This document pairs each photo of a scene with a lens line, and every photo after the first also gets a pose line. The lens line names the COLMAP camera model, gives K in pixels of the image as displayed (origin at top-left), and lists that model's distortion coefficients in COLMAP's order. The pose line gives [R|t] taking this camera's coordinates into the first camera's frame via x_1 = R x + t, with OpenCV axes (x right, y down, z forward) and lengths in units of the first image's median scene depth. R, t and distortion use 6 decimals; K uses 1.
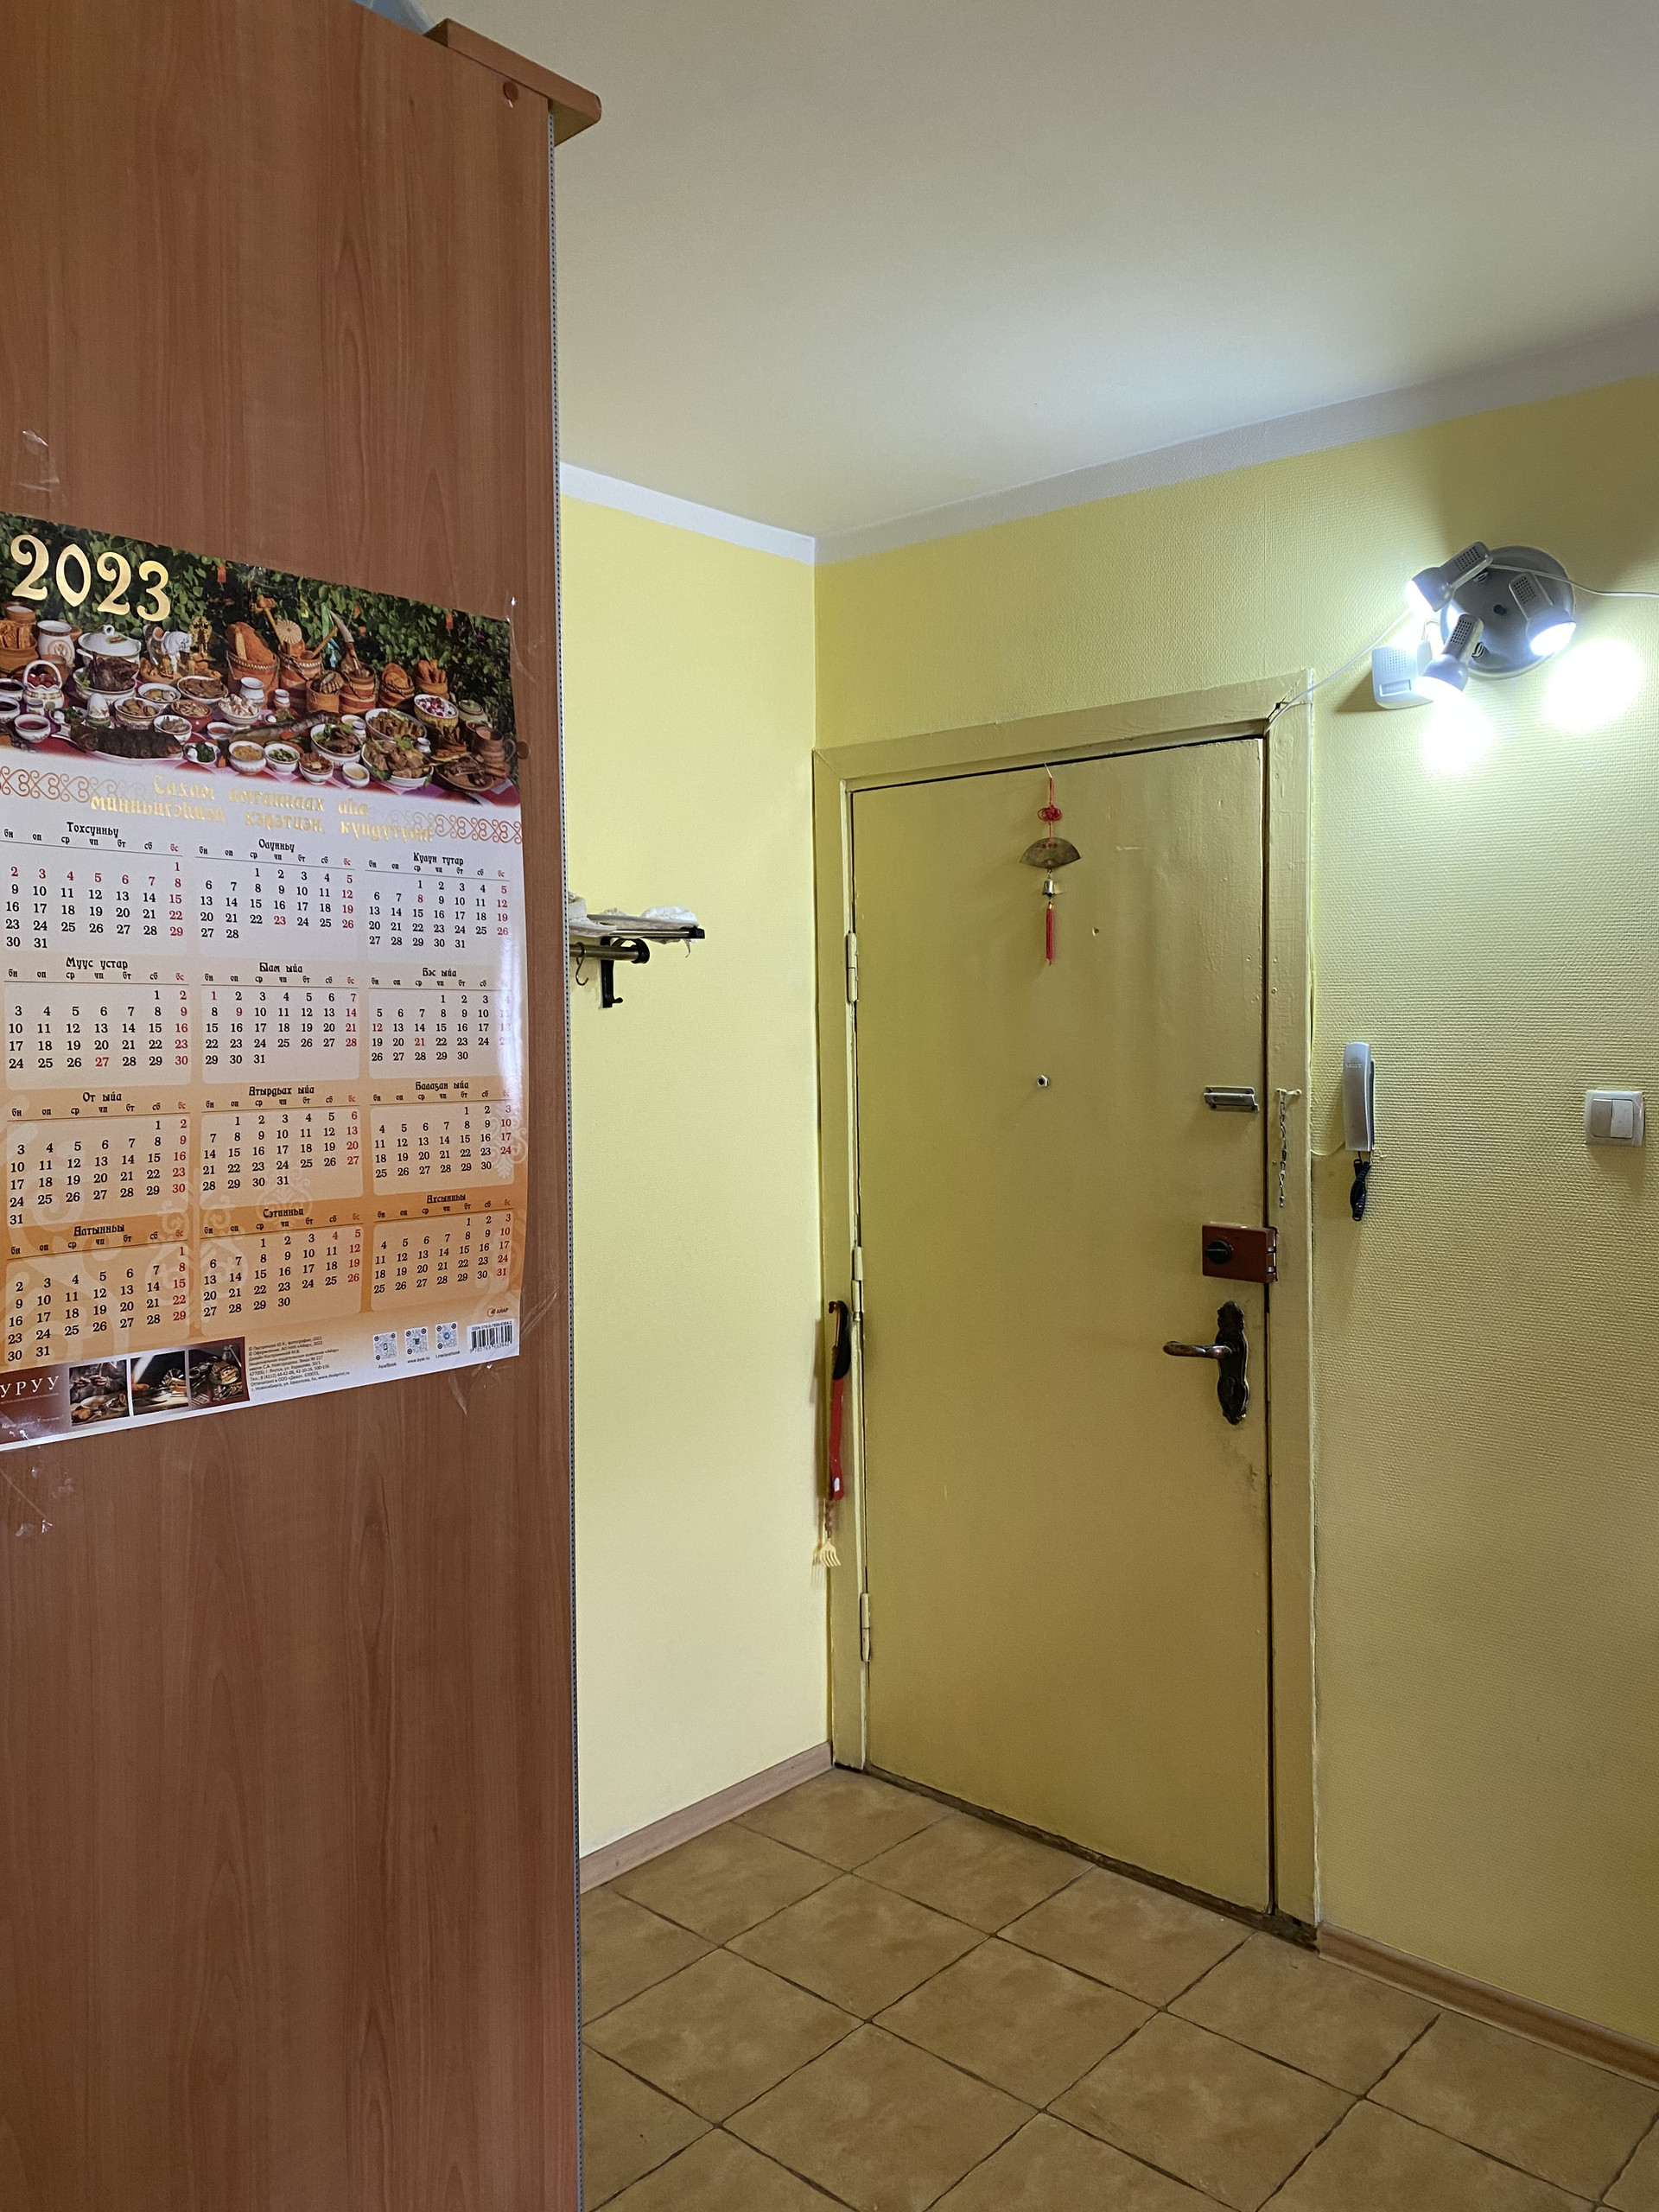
lens RADIAL K [[1677.5, 0, 831.4], [0, 1677.5, 1096.4], [0, 0, 1]] dist [0.050401, -0.086581]
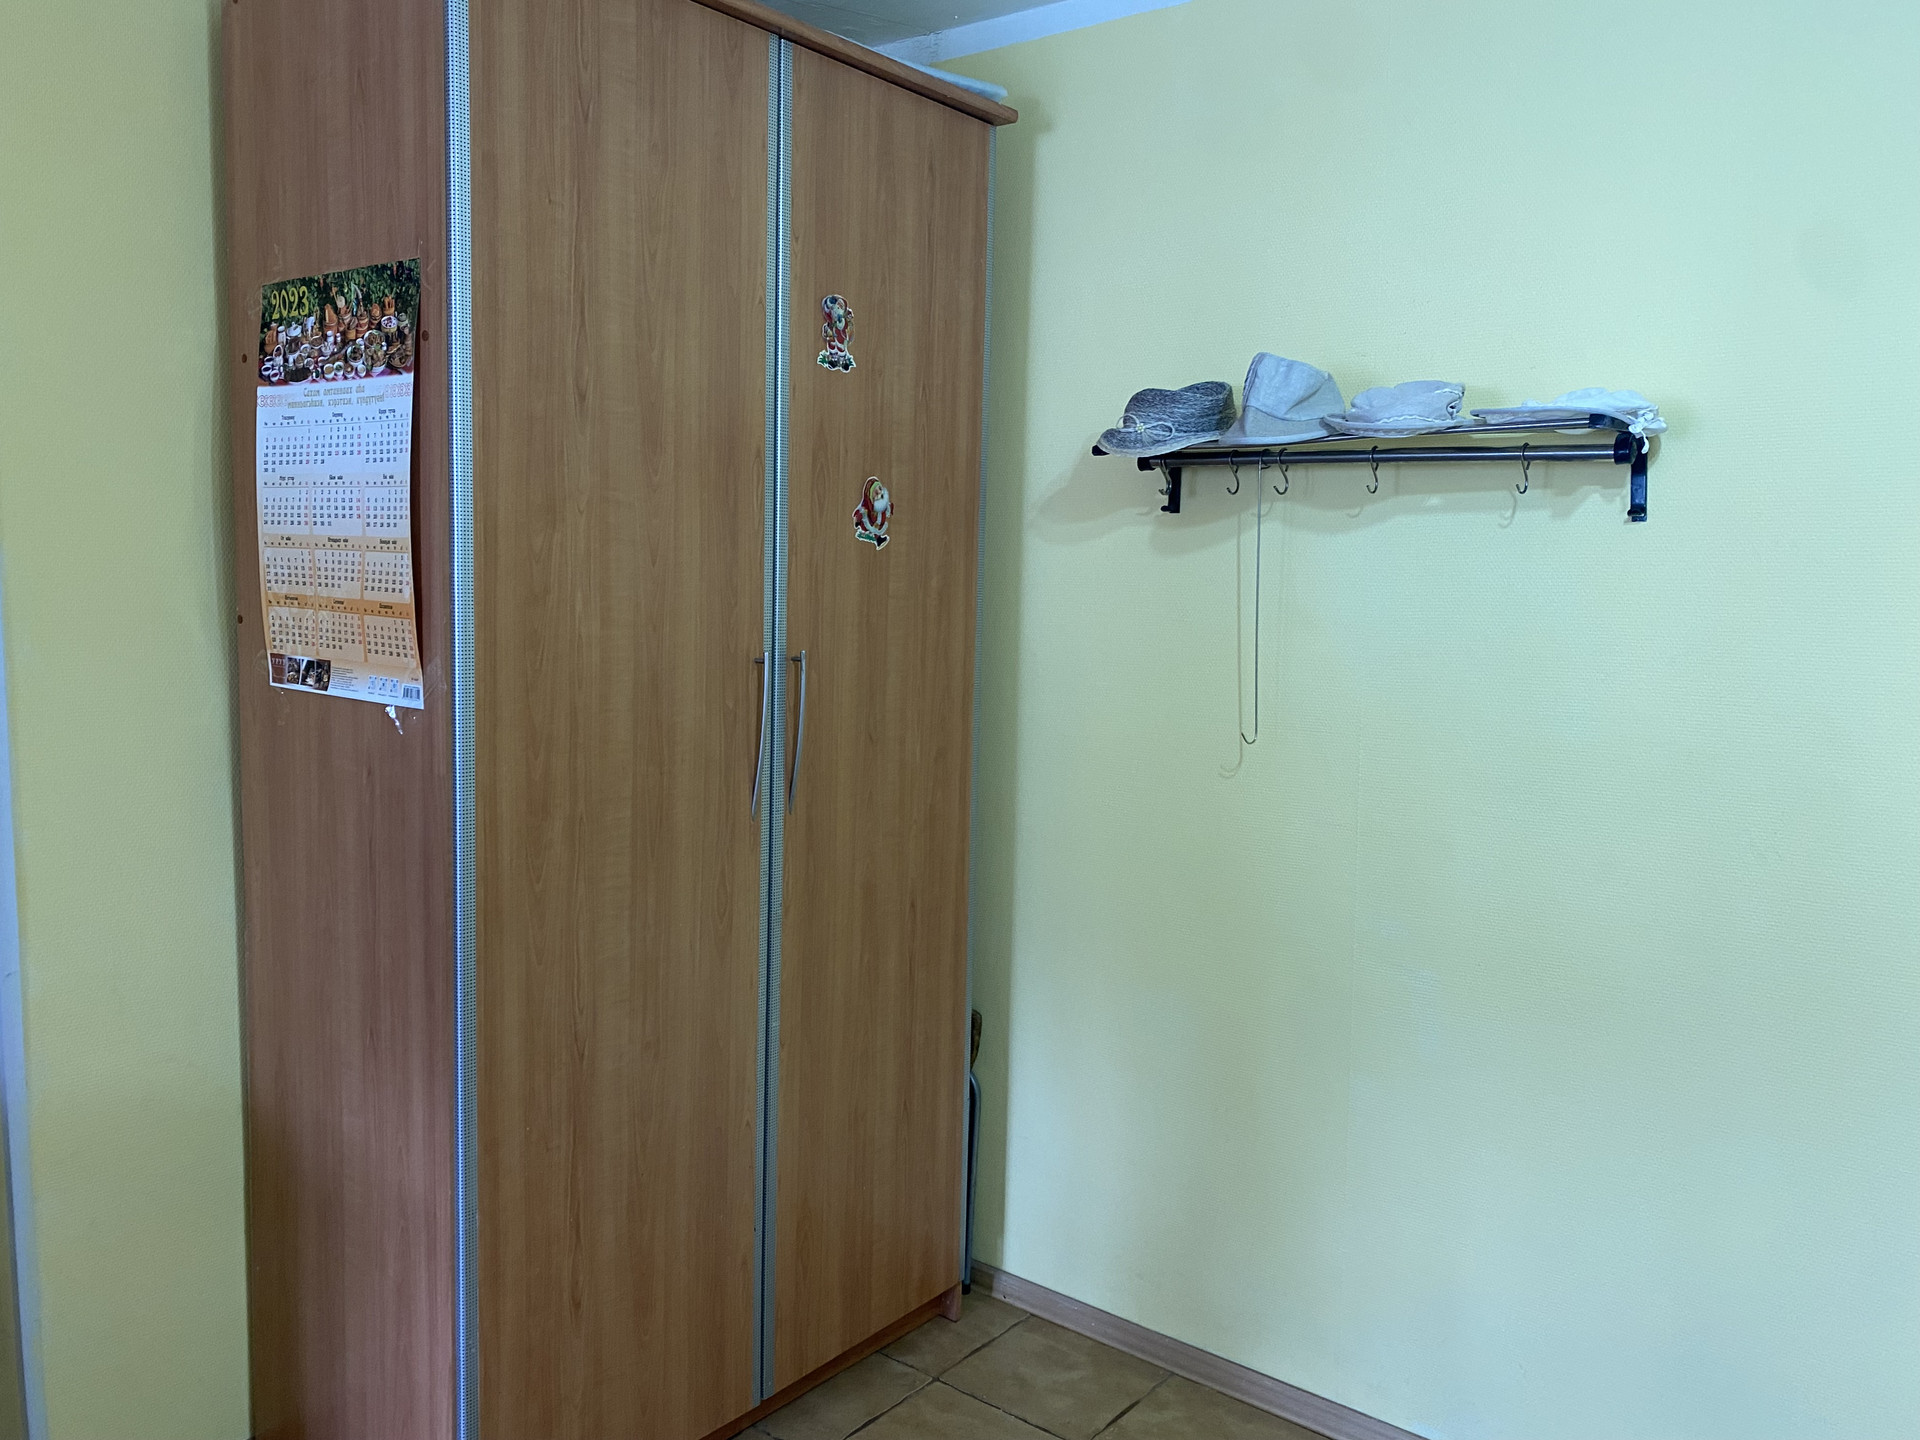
lens RADIAL K [[1456.0, 0, 961.1], [0, 1456.0, 725.6], [0, 0, 1]] dist [0.050401, -0.086581]
pose [[0.066455, 0.122037, -0.990298, 1.430308], [-0.071474, 0.990525, 0.117269, -0.041081], [0.995226, 0.062987, 0.074548, 1.588441]]
